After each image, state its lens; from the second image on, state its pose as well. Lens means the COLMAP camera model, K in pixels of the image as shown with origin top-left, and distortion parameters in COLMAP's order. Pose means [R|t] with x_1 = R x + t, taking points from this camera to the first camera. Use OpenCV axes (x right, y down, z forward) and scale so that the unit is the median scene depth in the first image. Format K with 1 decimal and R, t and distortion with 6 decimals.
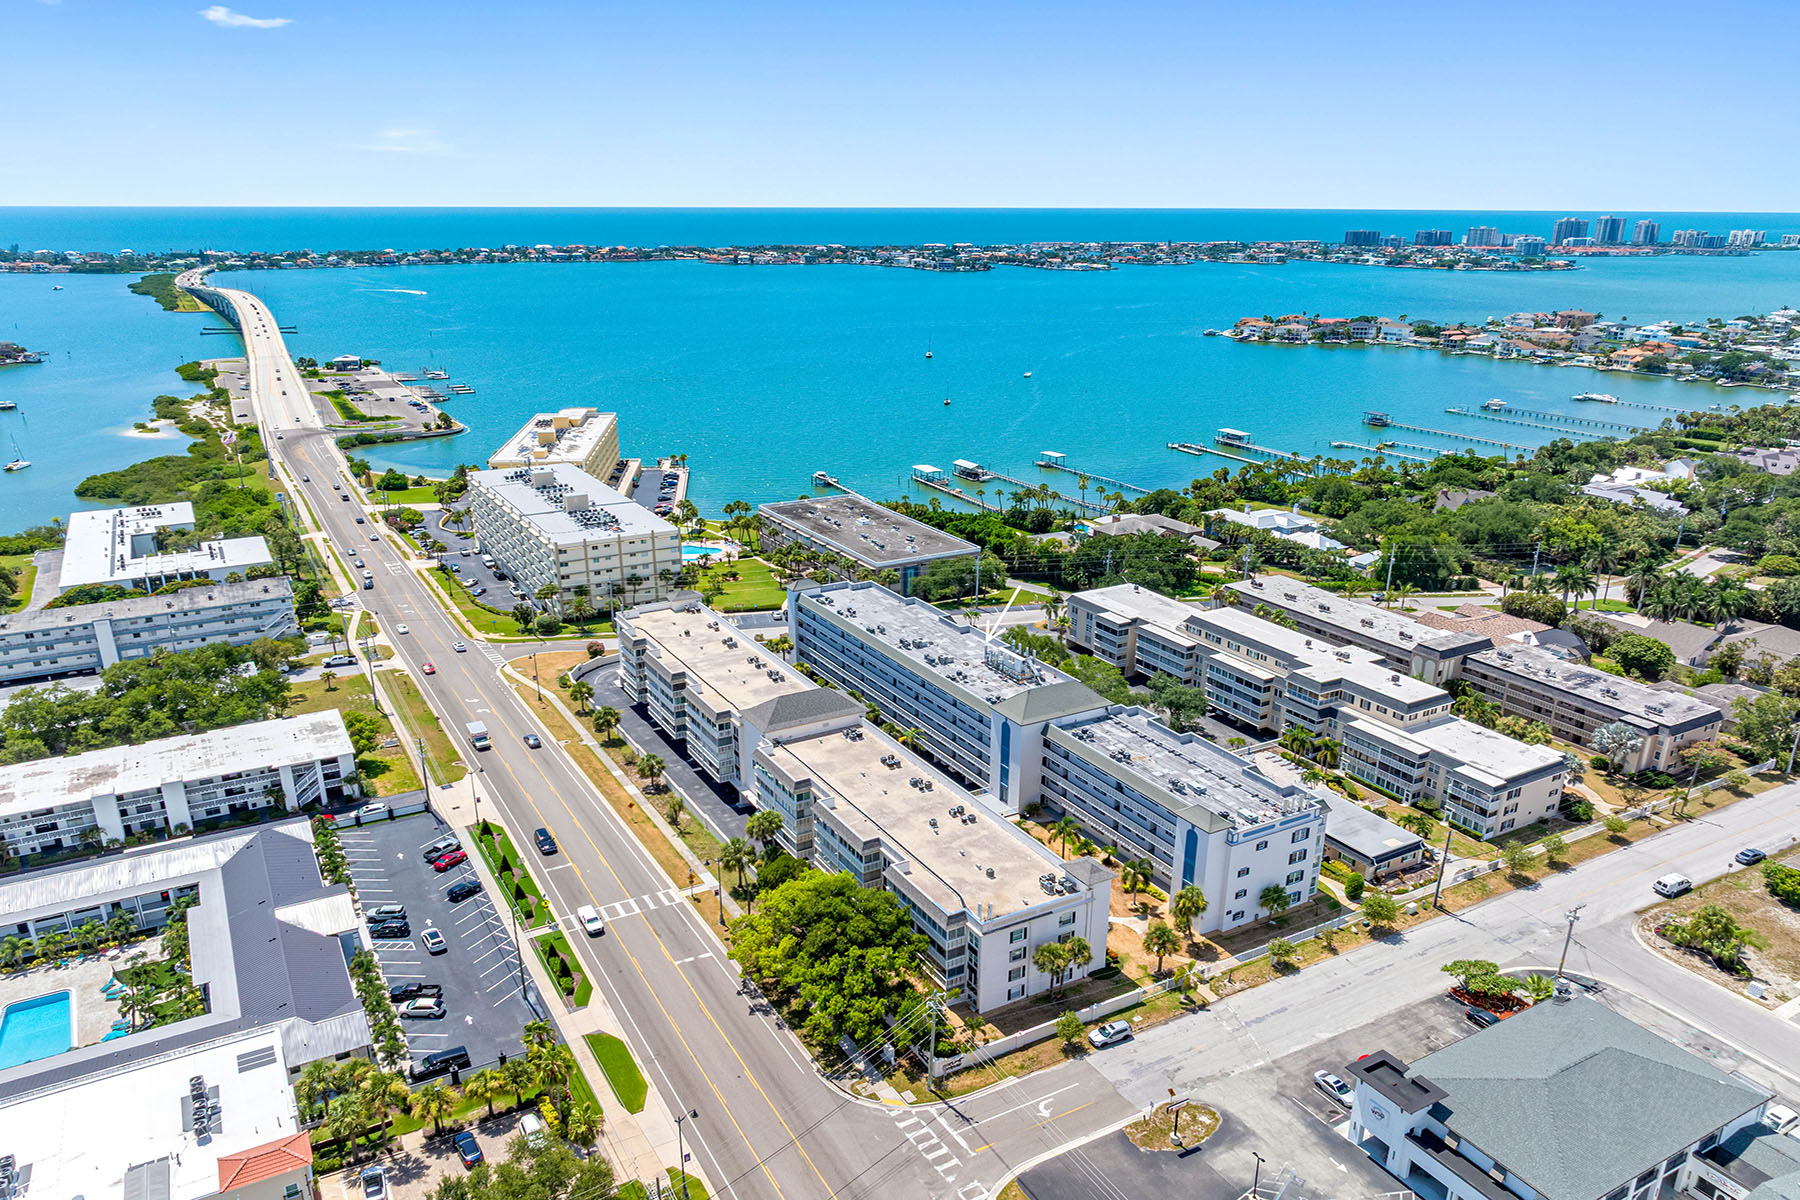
lens RADIAL K [[1268.1, 0, 900.0], [0, 1268.1, 600.0], [0, 0, 1]] dist [0.001316, -0.001576]
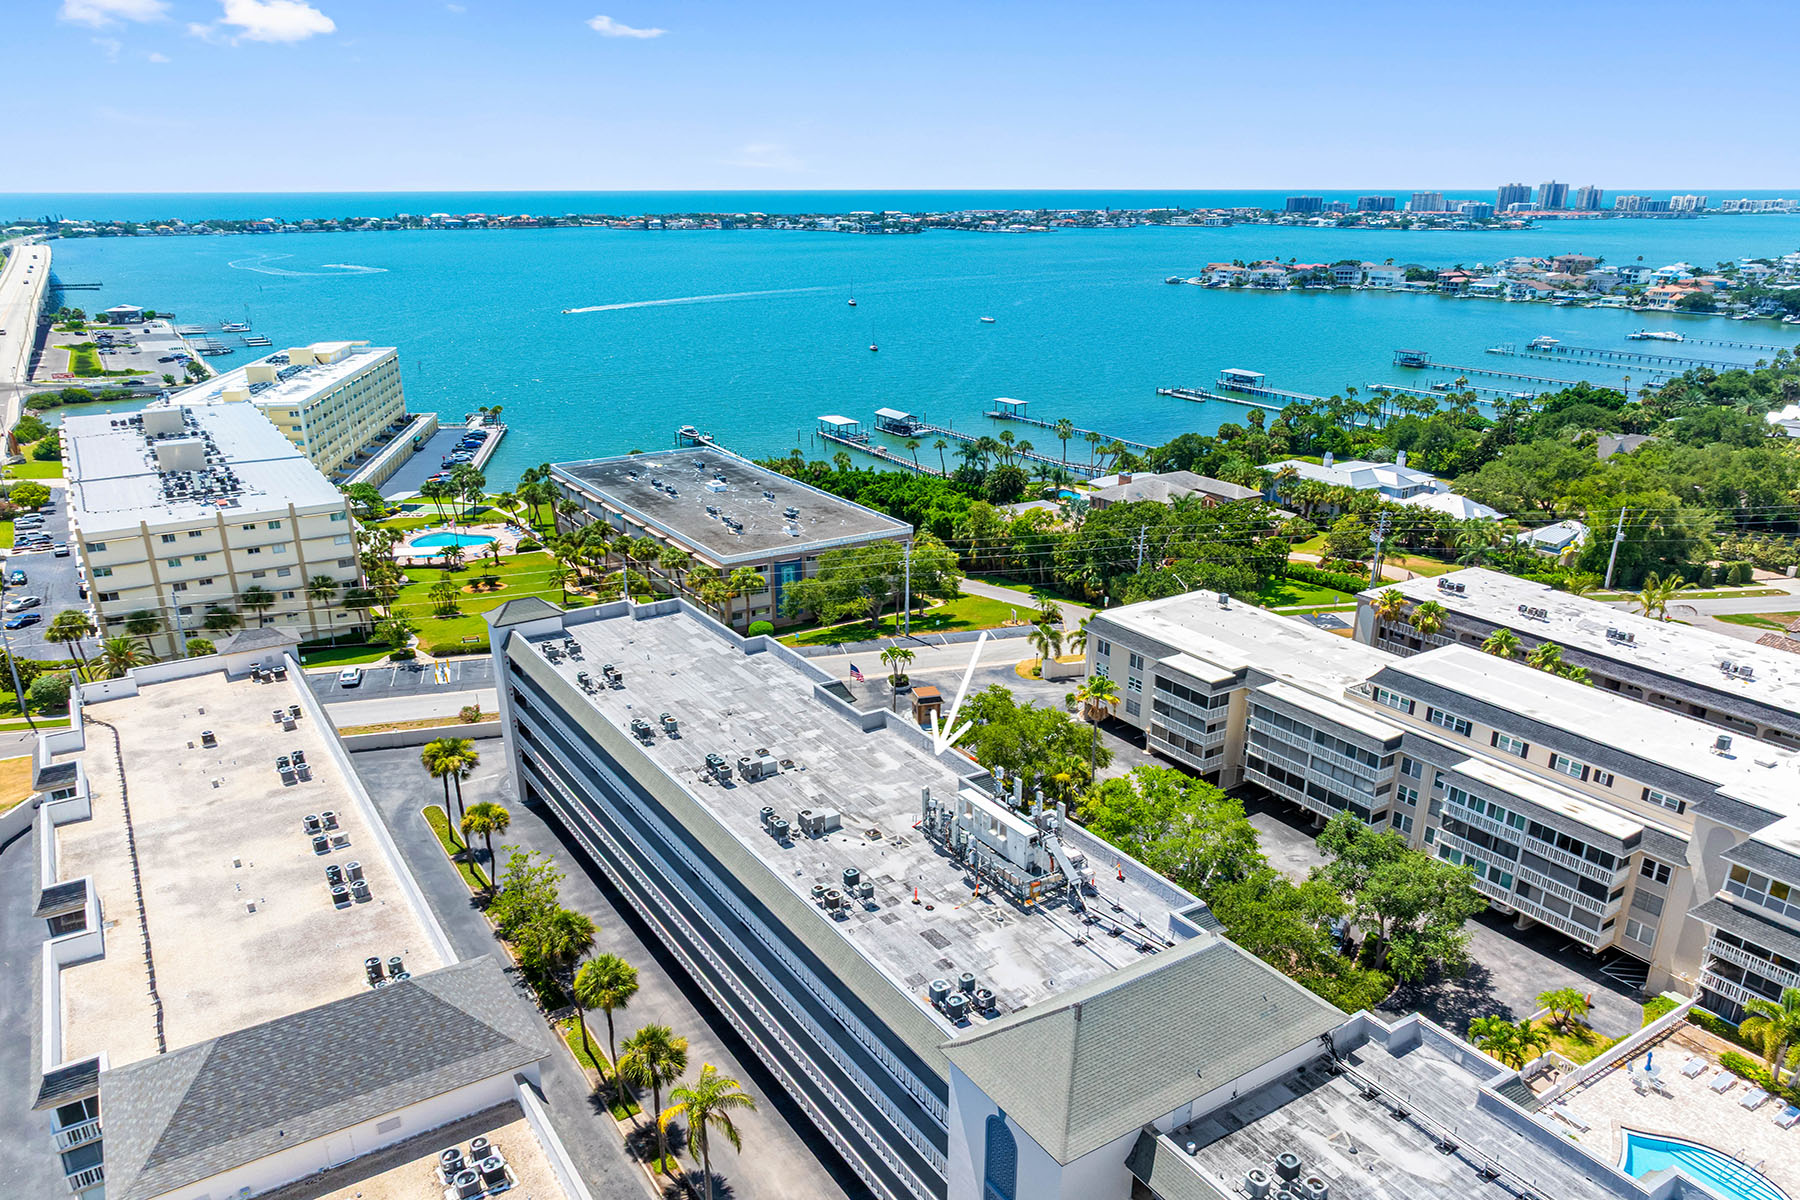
lens RADIAL K [[1268.1, 0, 900.0], [0, 1268.1, 600.0], [0, 0, 1]] dist [0.001316, -0.001576]
pose [[0.998590, -0.019879, 0.049231, 0.027019], [0.019318, 0.999743, 0.011856, -0.013971], [-0.049454, -0.010888, 0.998717, 0.397934]]
